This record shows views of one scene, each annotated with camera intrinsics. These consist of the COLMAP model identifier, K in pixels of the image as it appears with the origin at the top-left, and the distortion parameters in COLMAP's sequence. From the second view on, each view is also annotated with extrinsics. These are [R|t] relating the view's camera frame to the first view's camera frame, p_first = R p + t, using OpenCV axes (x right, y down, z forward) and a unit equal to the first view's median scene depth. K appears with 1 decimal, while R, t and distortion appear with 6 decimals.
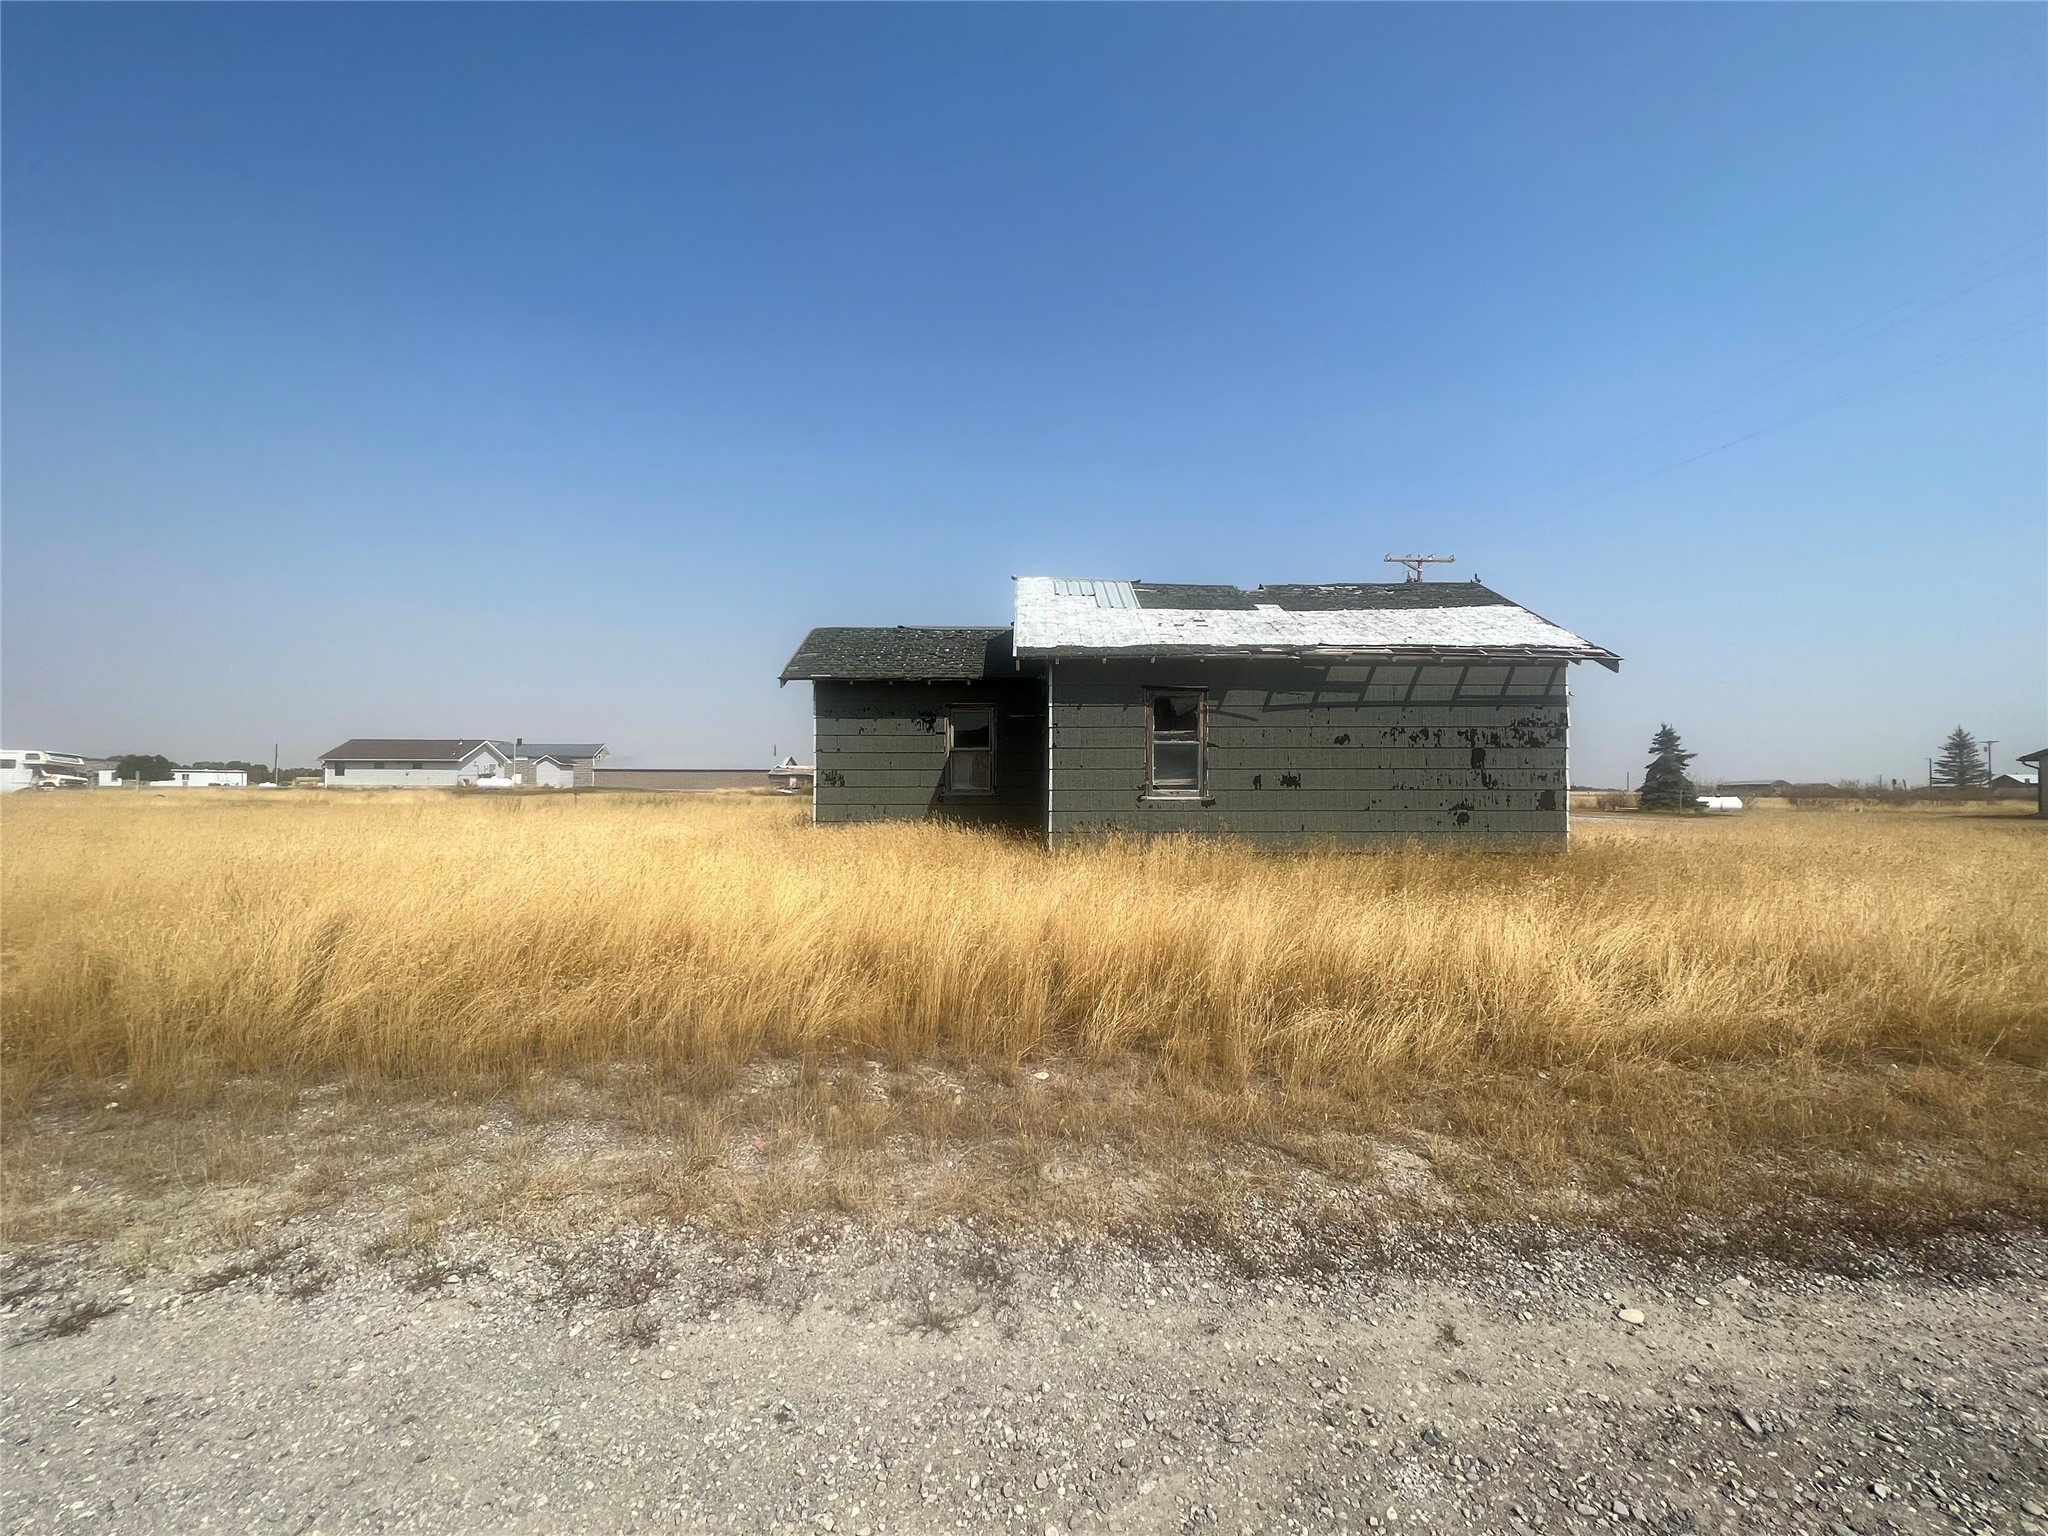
lens RADIAL K [[858.1, 0, 1006.3], [0, 858.1, 785.6], [0, 0, 1]] dist [0.000853, 0.000787]
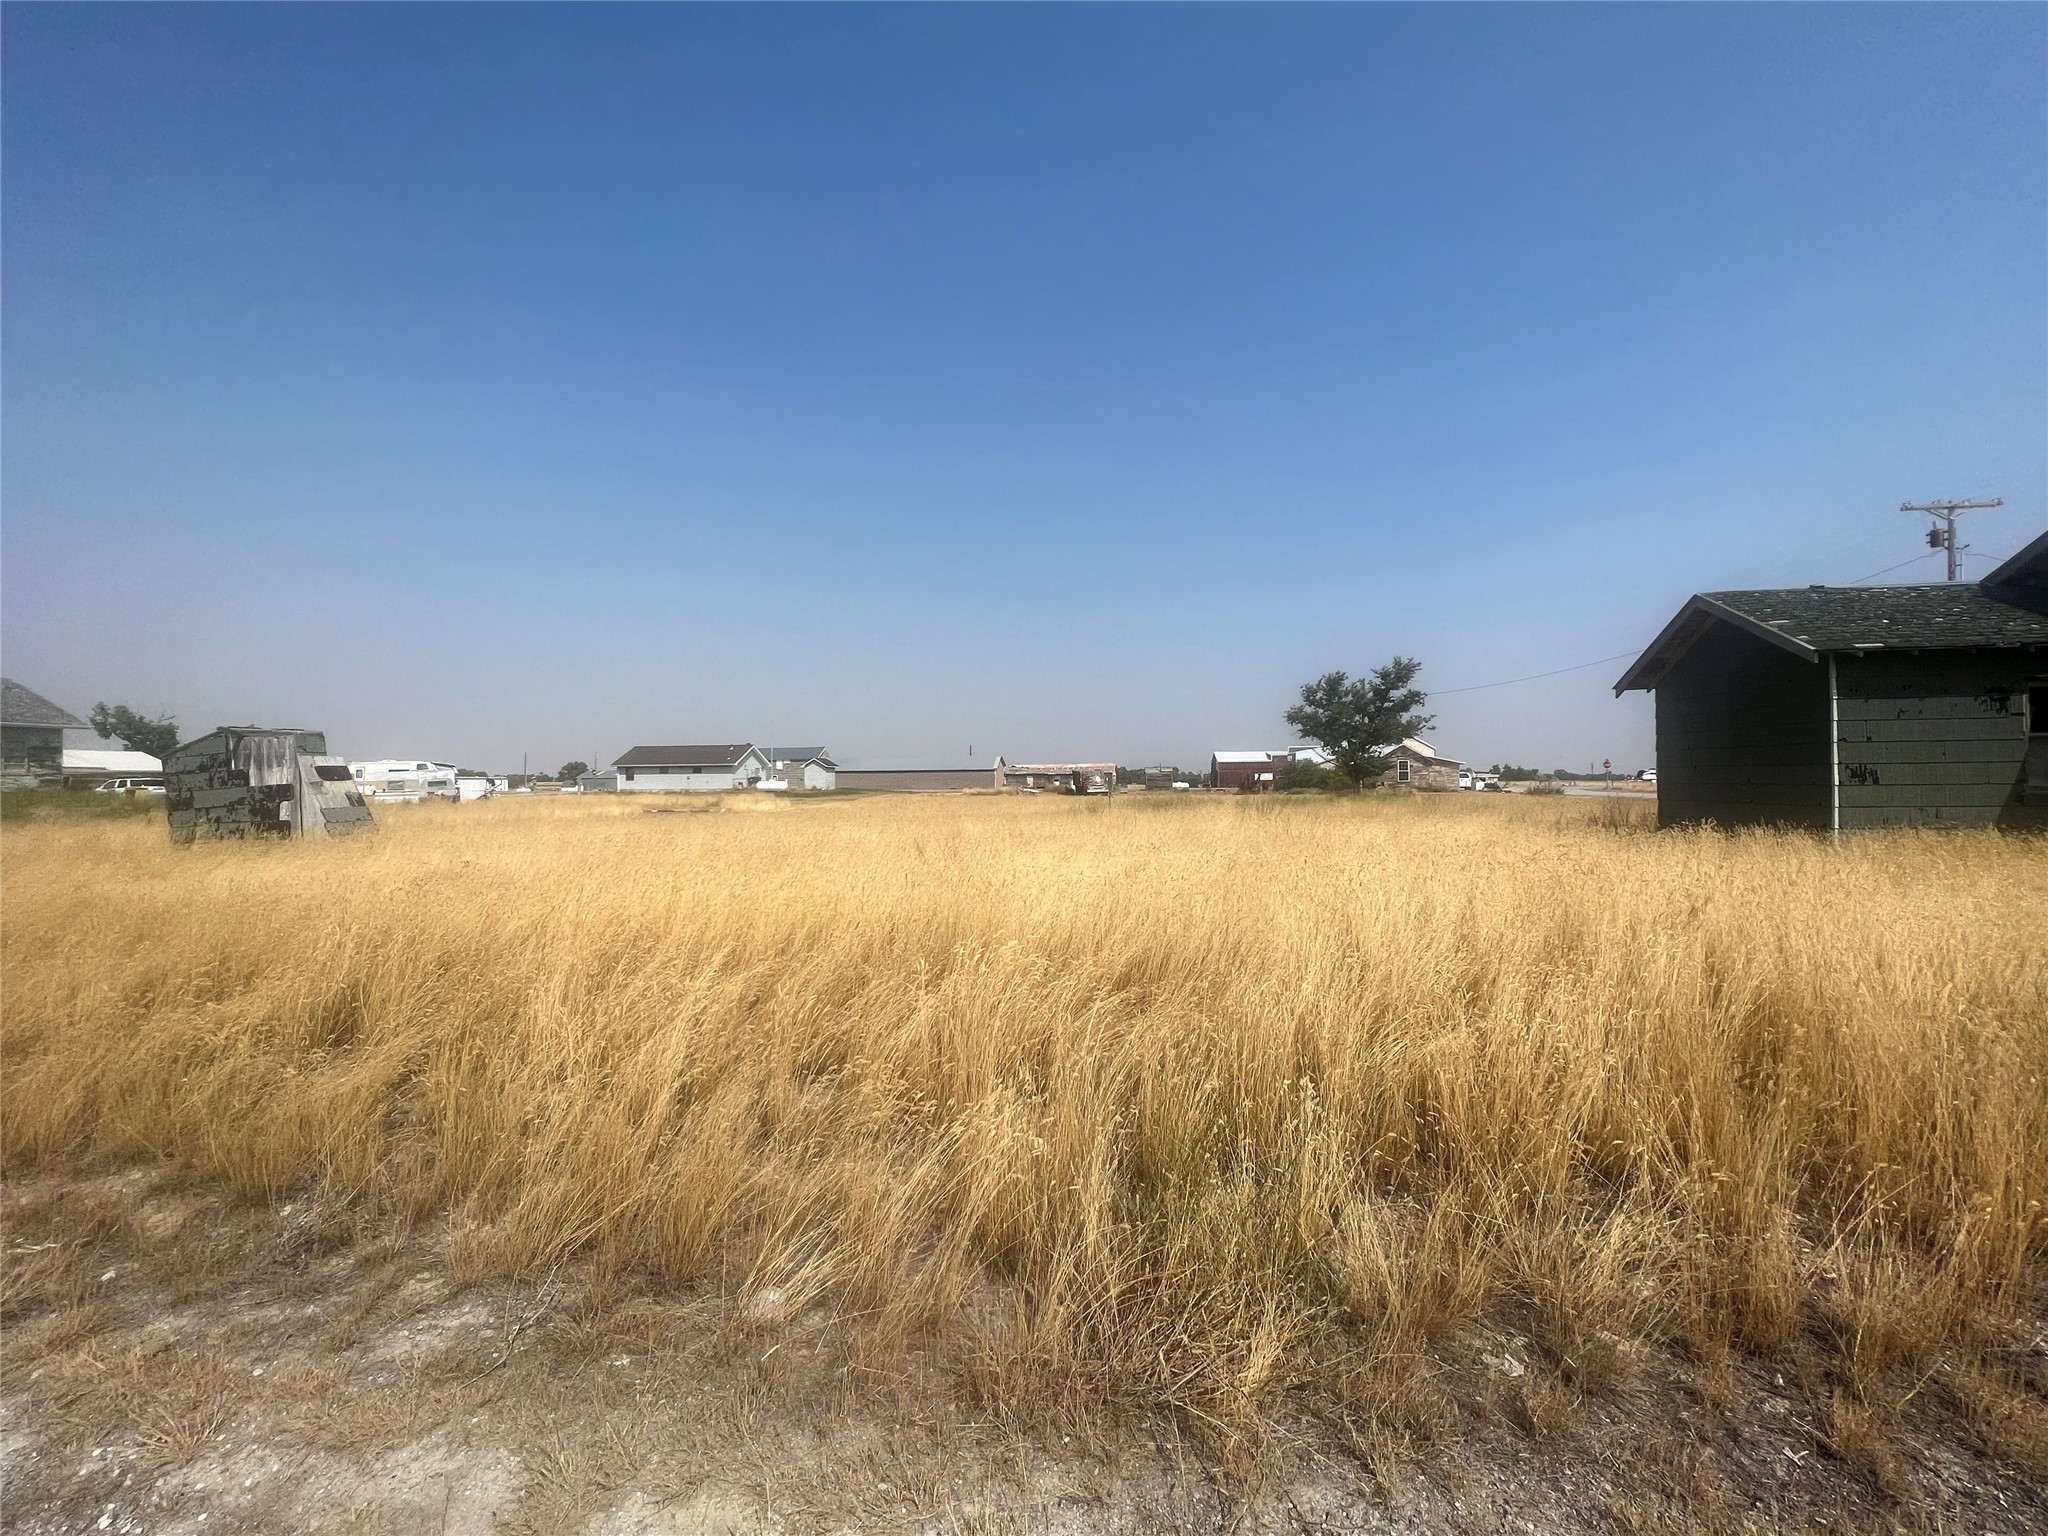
lens RADIAL K [[858.1, 0, 1007.4], [0, 858.1, 773.7], [0, 0, 1]] dist [0.000853, 0.000787]
pose [[0.986923, -0.013999, -0.160585, -0.137243], [0.012226, 0.999853, -0.012025, -0.001467], [0.160729, 0.009904, 0.986949, 0.012672]]
